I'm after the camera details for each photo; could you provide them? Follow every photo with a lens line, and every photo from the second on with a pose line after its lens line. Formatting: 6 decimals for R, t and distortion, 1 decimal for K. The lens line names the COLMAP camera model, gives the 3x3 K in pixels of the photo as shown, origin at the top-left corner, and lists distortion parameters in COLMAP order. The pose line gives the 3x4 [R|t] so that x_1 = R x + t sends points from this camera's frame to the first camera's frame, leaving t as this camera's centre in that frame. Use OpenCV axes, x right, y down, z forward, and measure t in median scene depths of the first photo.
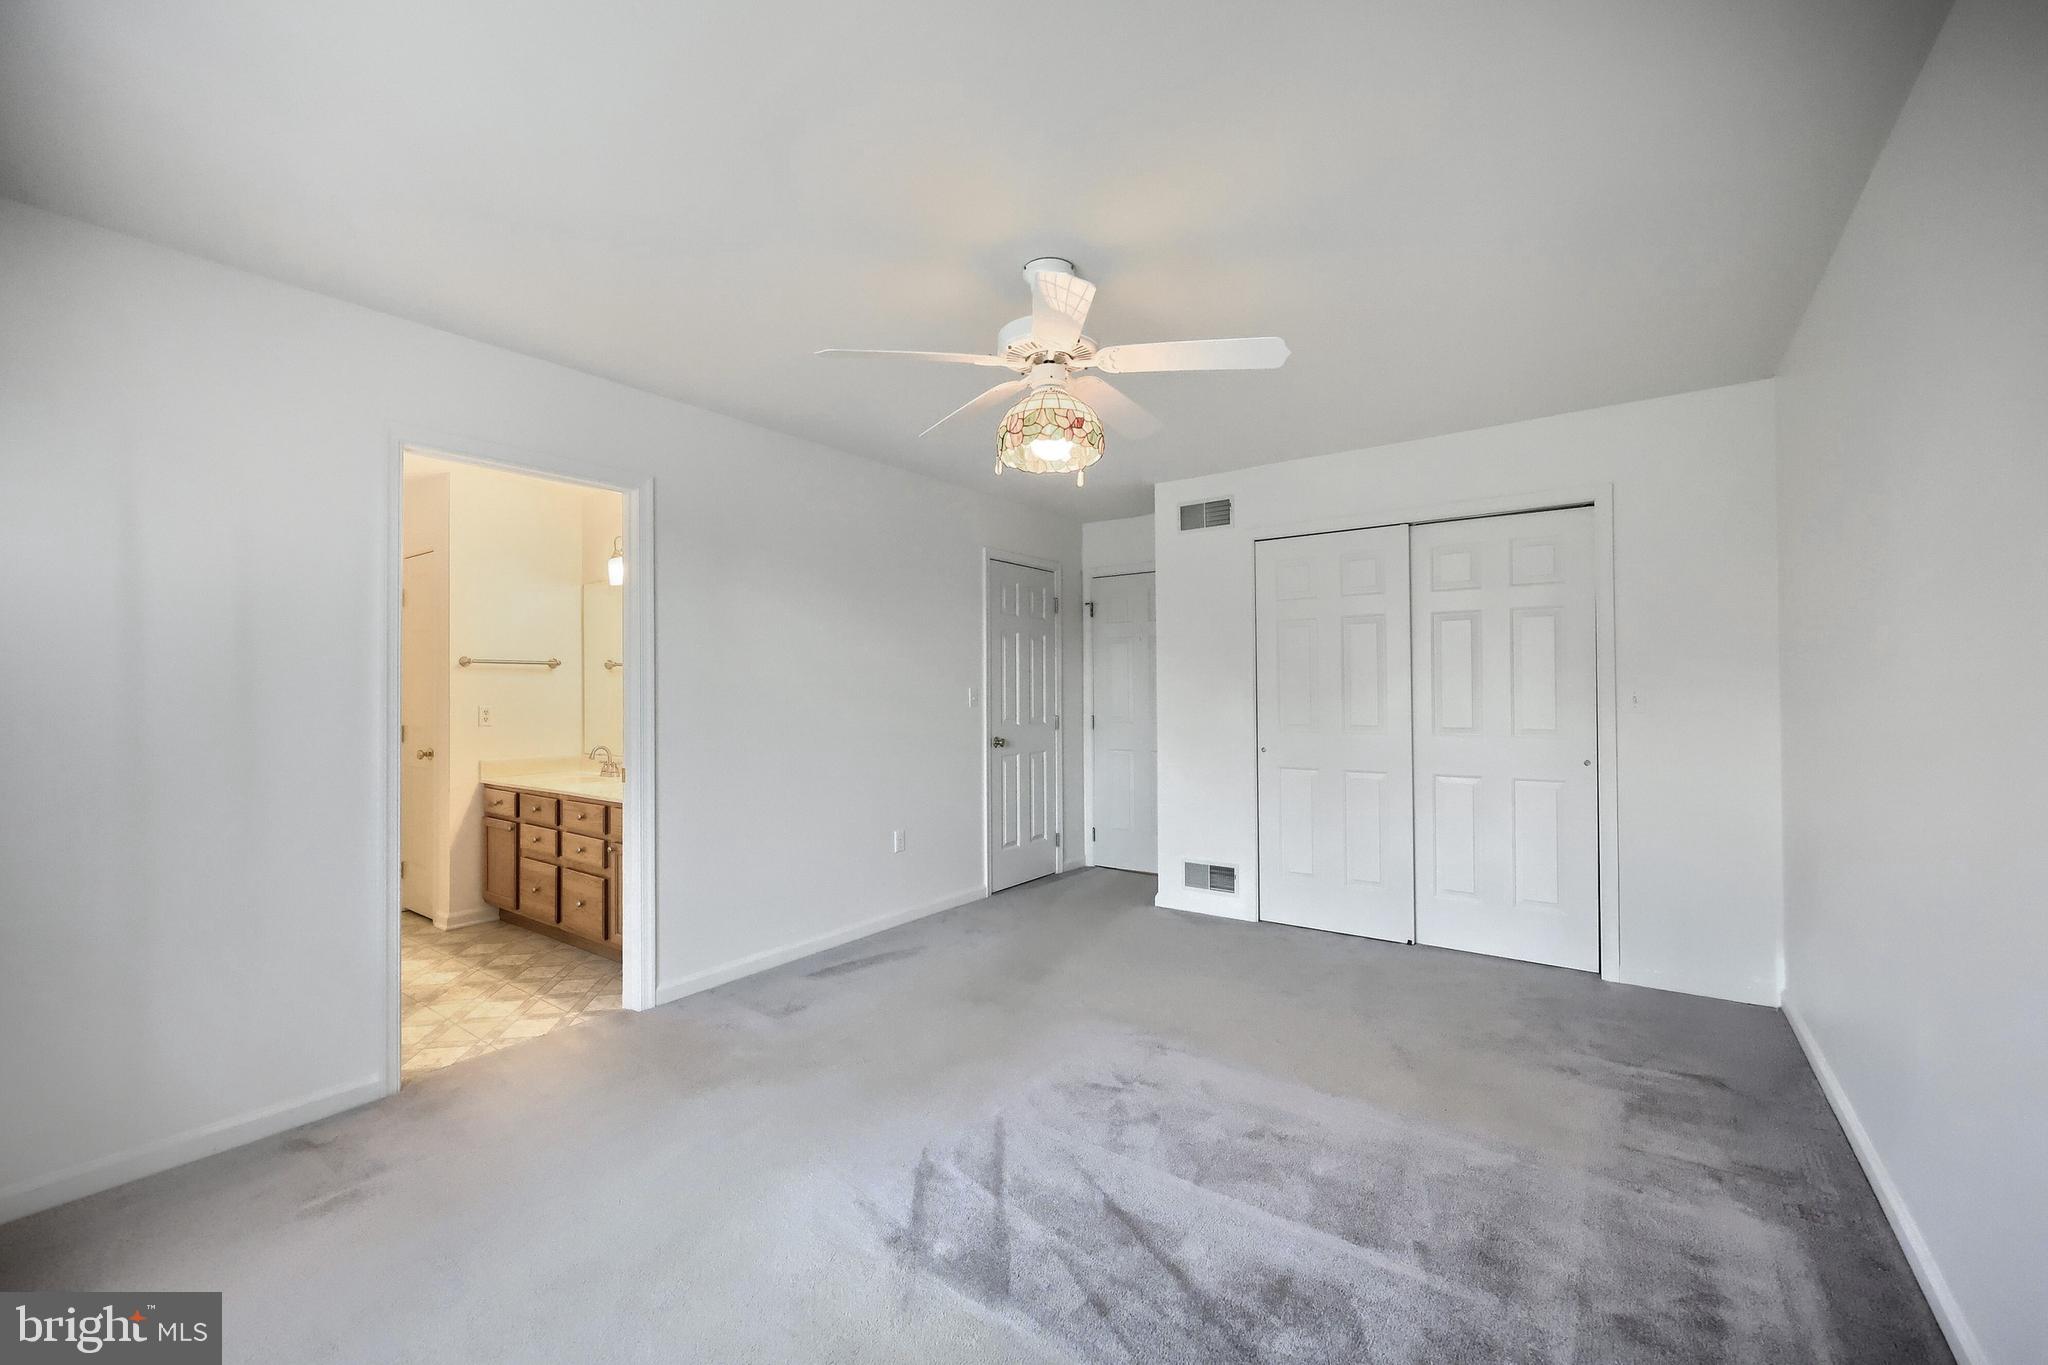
lens RADIAL K [[840.0, 0, 1012.9], [0, 840.0, 686.9], [0, 0, 1]] dist [-0.001140, -0.000295]
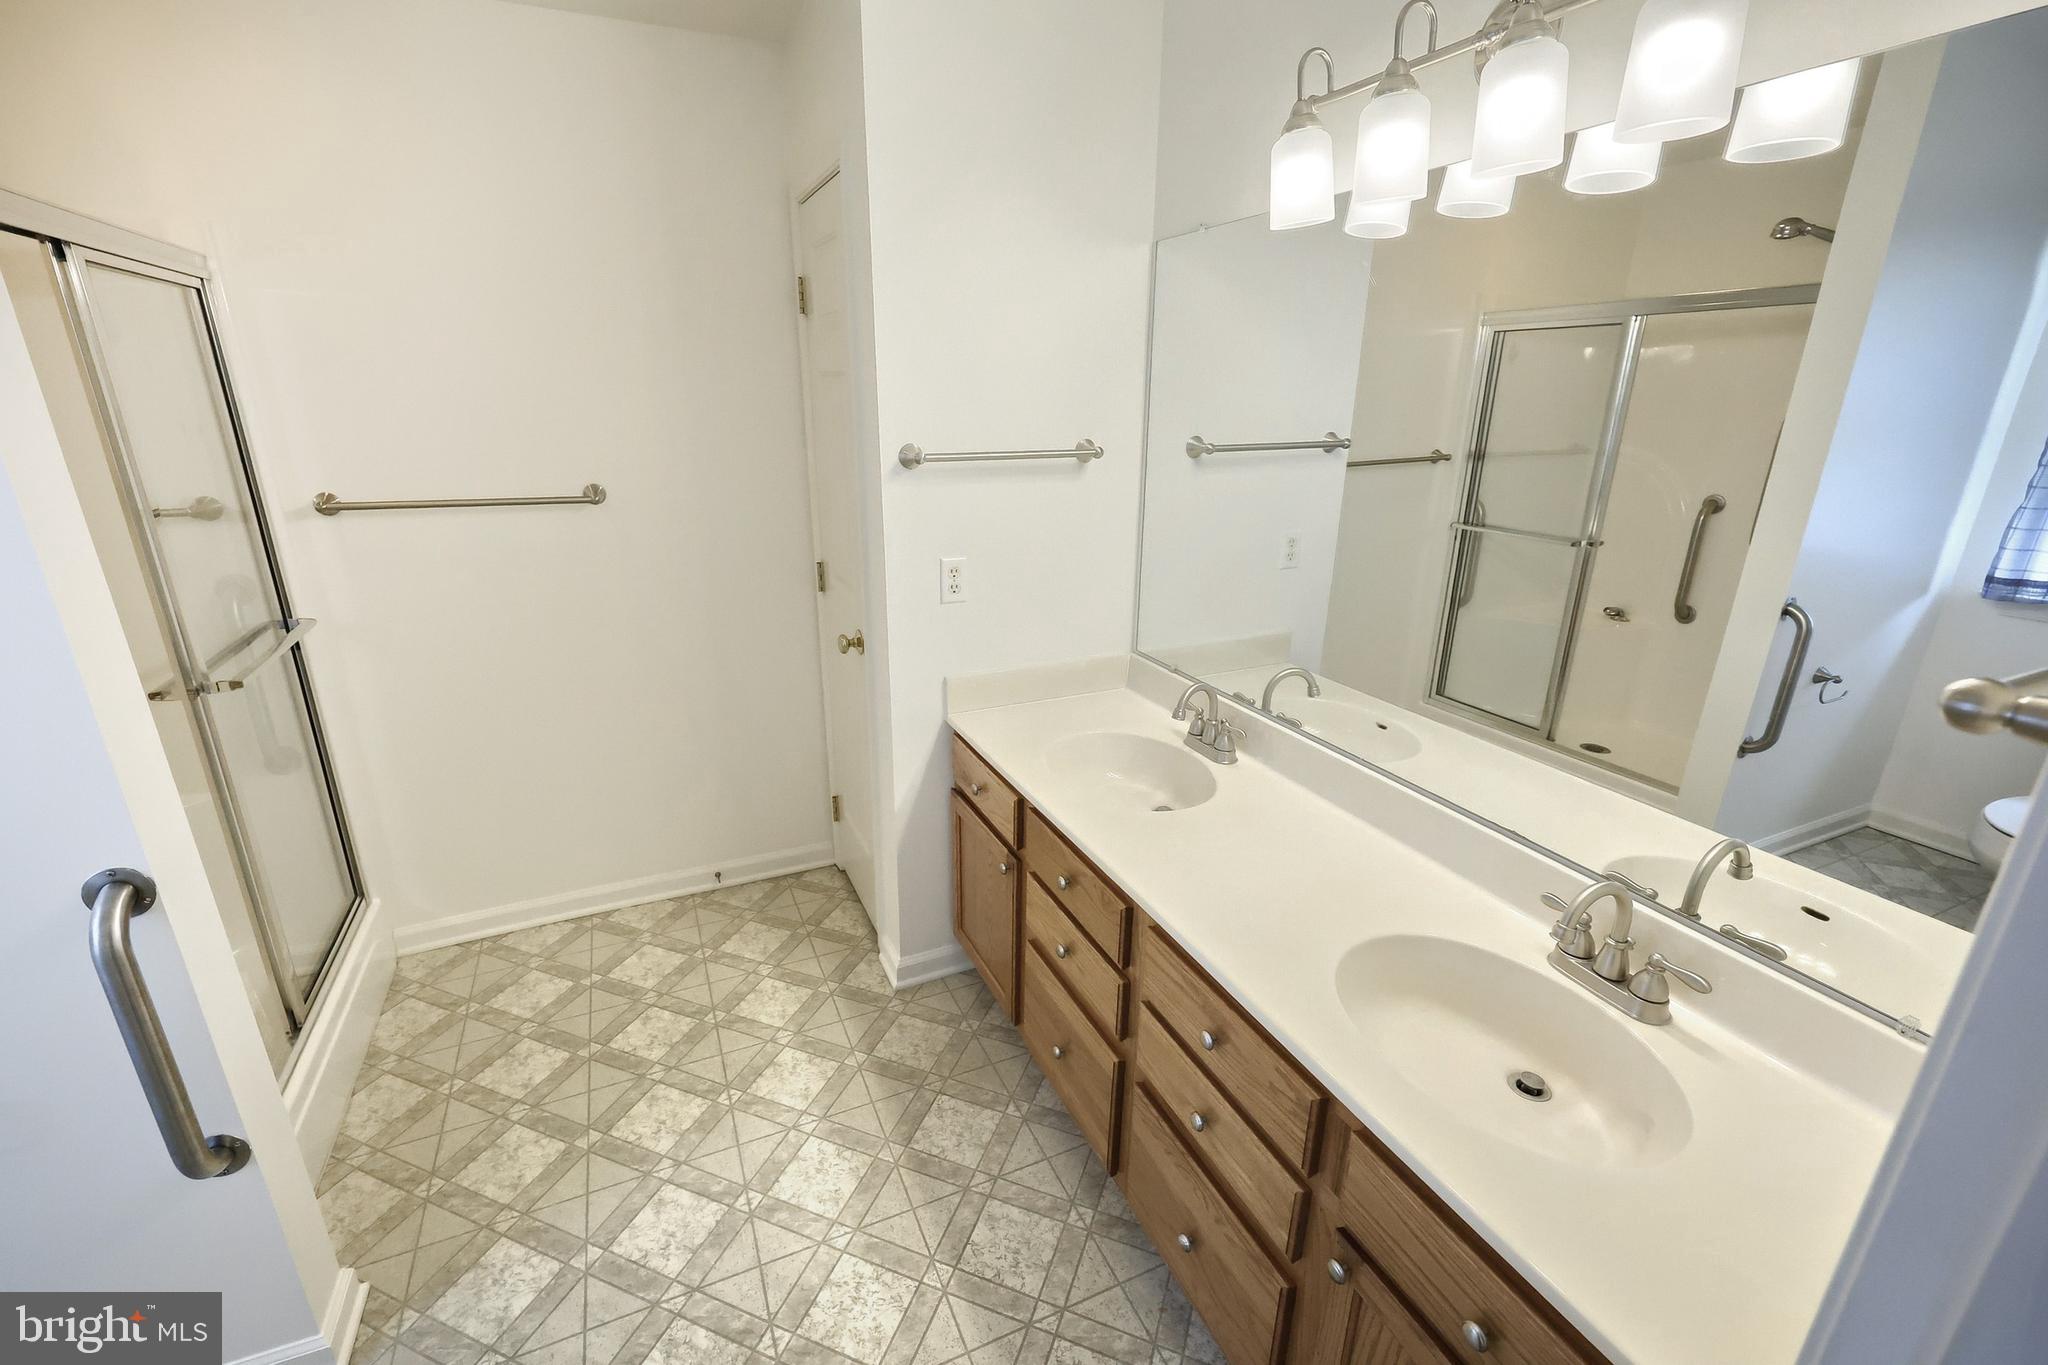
lens RADIAL K [[840.0, 0, 1008.4], [0, 840.0, 675.7], [0, 0, 1]] dist [-0.001140, -0.000295]
pose [[0.874810, 0.154522, -0.459163, -0.395069], [-0.002460, 0.949175, 0.314739, -0.059182], [0.484460, -0.274207, 0.830728, 0.638161]]
